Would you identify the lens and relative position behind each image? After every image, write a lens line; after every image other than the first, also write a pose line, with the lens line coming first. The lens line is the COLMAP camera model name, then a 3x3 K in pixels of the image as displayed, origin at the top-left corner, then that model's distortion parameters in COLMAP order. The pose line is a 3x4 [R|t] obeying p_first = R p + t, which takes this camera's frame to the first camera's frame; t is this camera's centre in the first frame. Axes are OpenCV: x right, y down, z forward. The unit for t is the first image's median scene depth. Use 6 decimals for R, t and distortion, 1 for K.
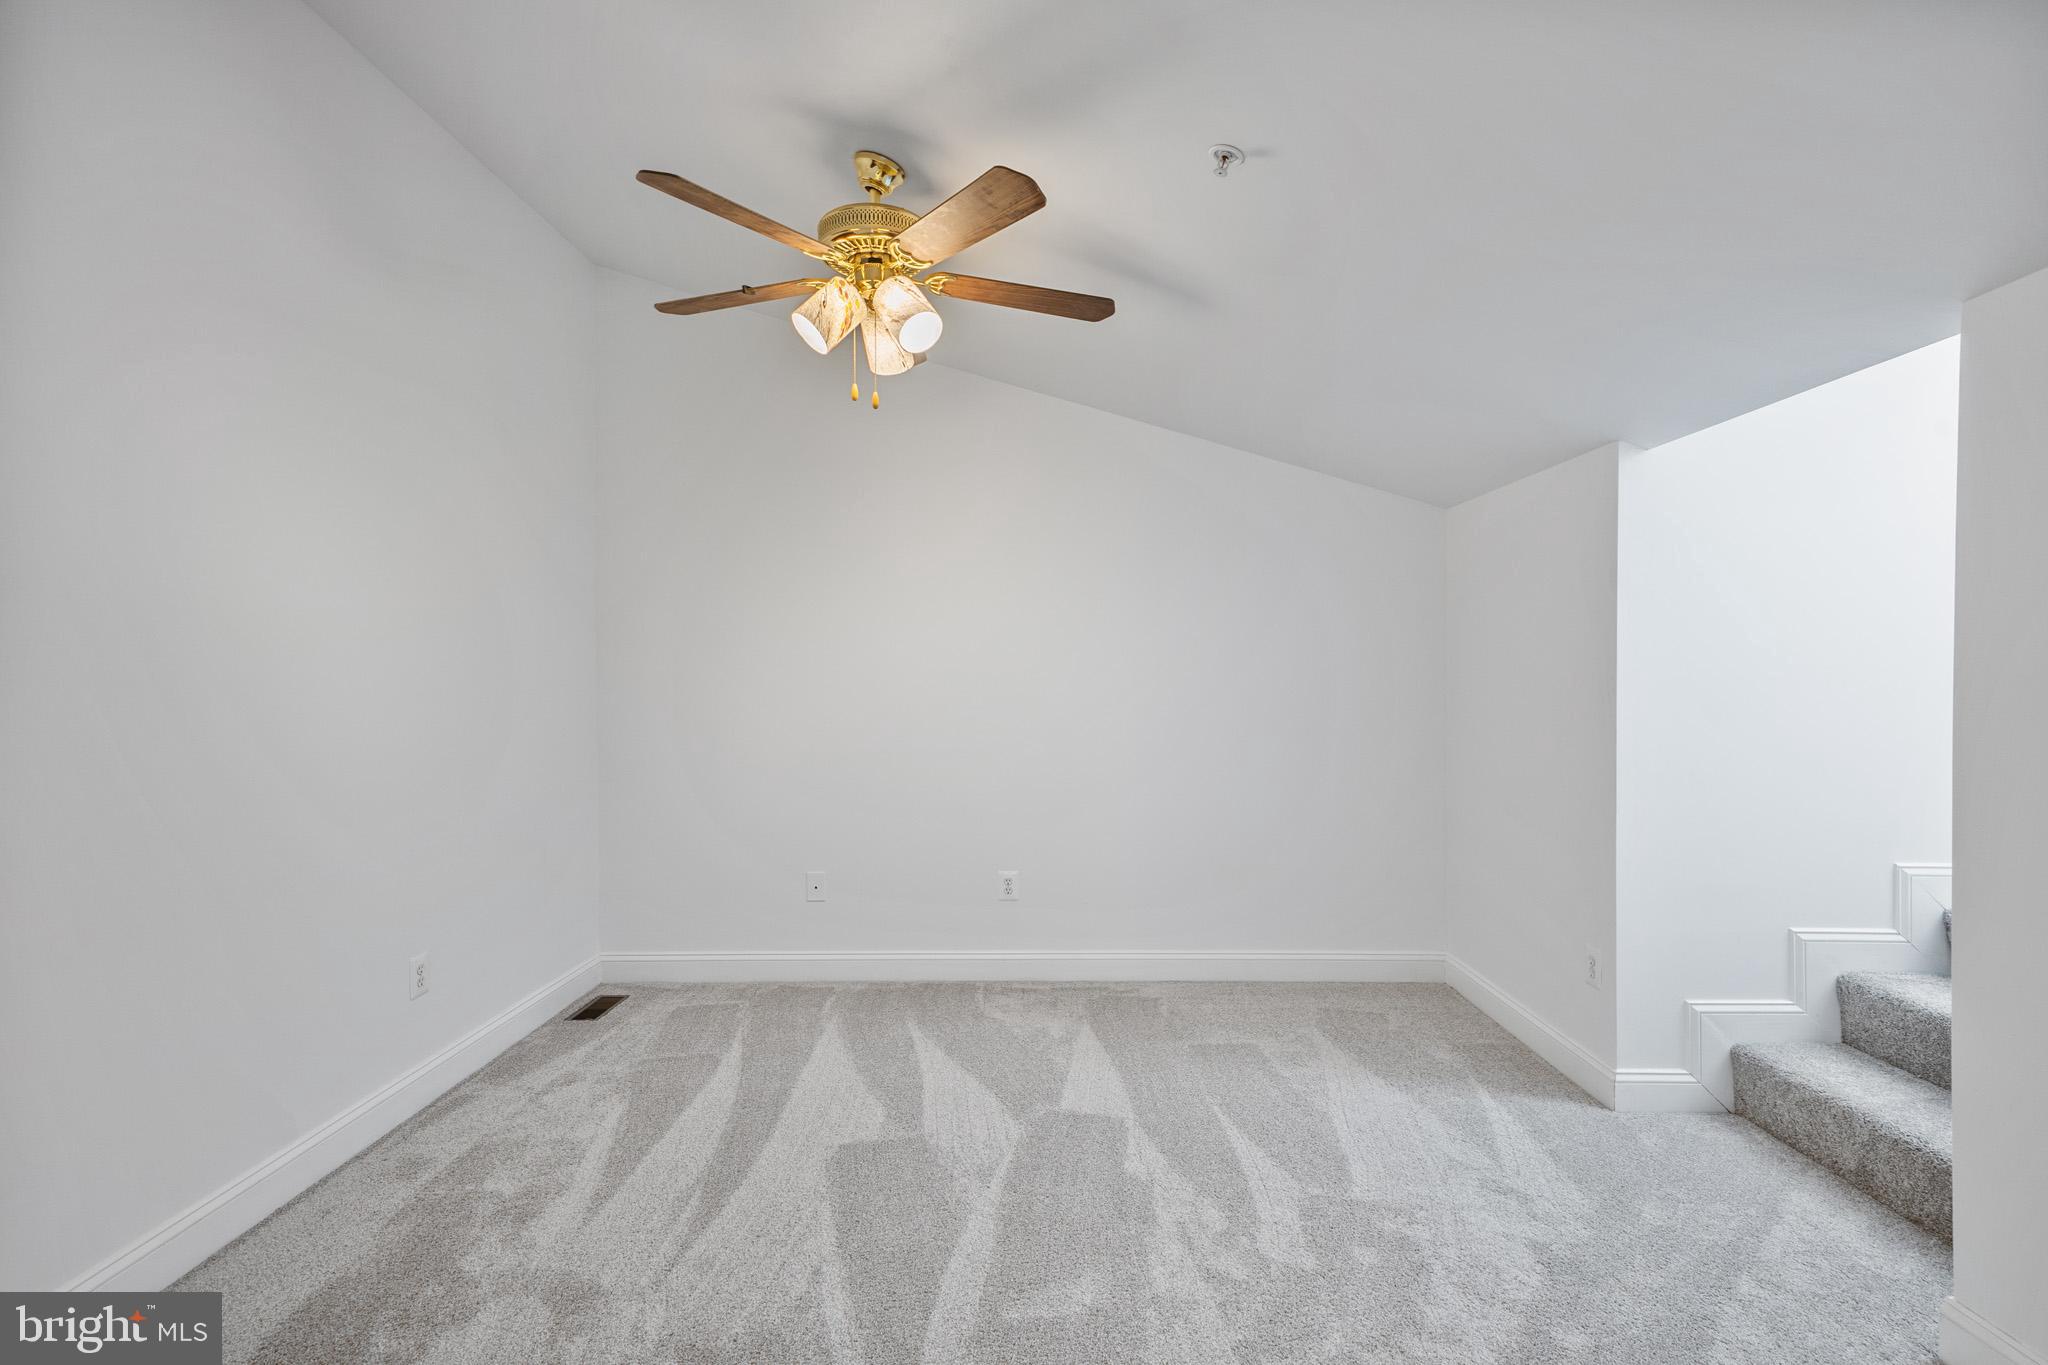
lens RADIAL K [[932.9, 0, 1024.0], [0, 932.9, 682.5], [0, 0, 1]] dist [0.015873, -0.000013]
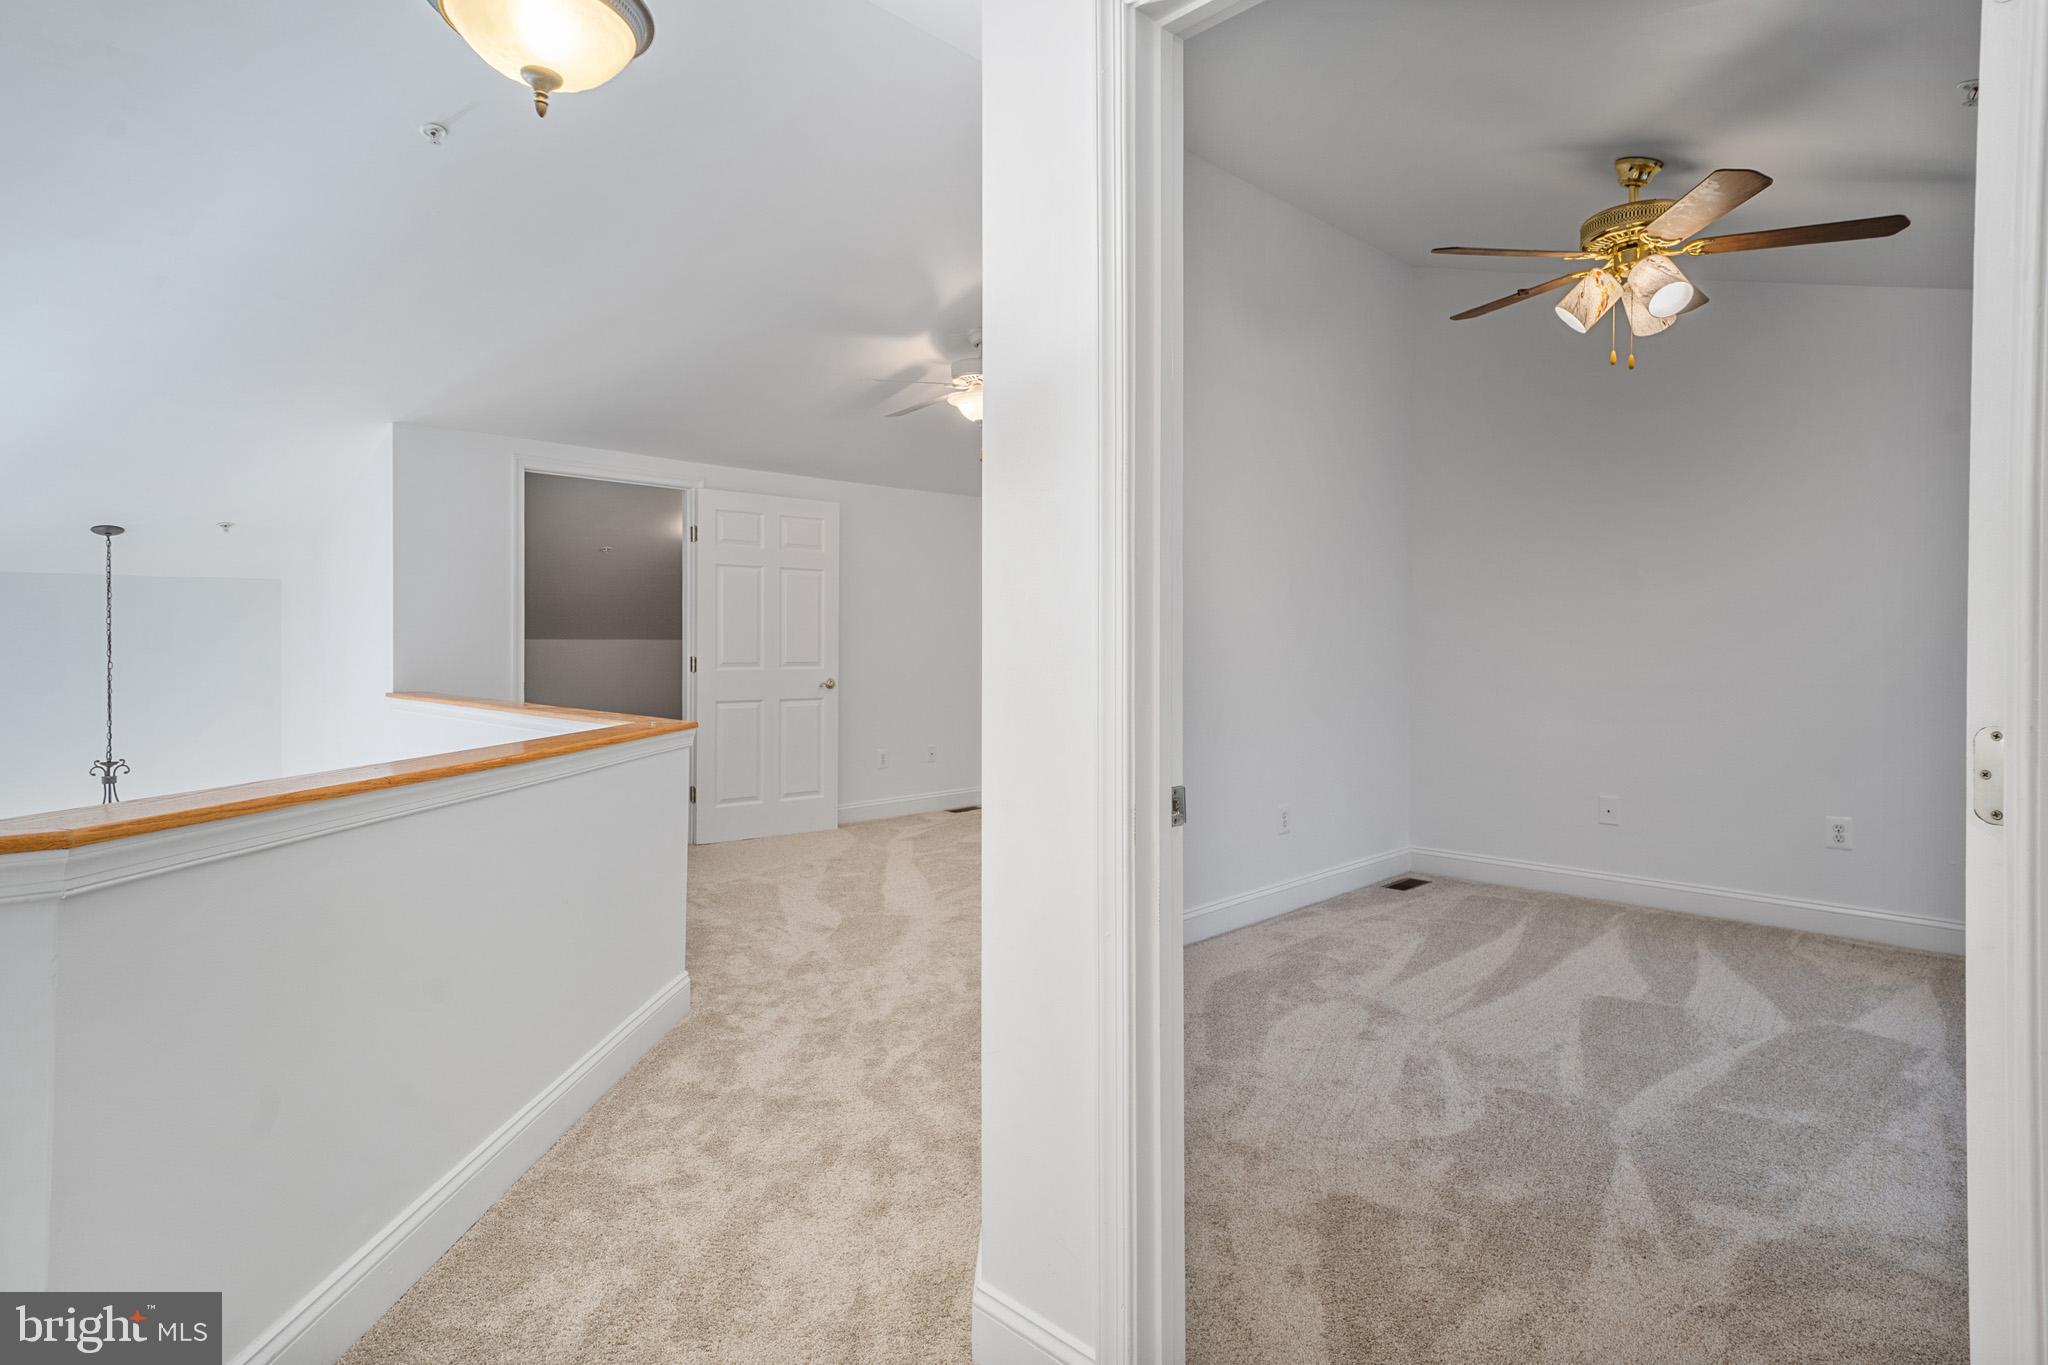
lens RADIAL K [[1109.9, 0, 1018.8], [0, 1109.9, 659.3], [0, 0, 1]] dist [0.022582, 0.000611]
pose [[0.711620, 0.013607, -0.702433, 0.290086], [-0.010219, 0.999907, 0.009017, 0.071989], [0.702490, 0.000762, 0.711693, -0.557653]]
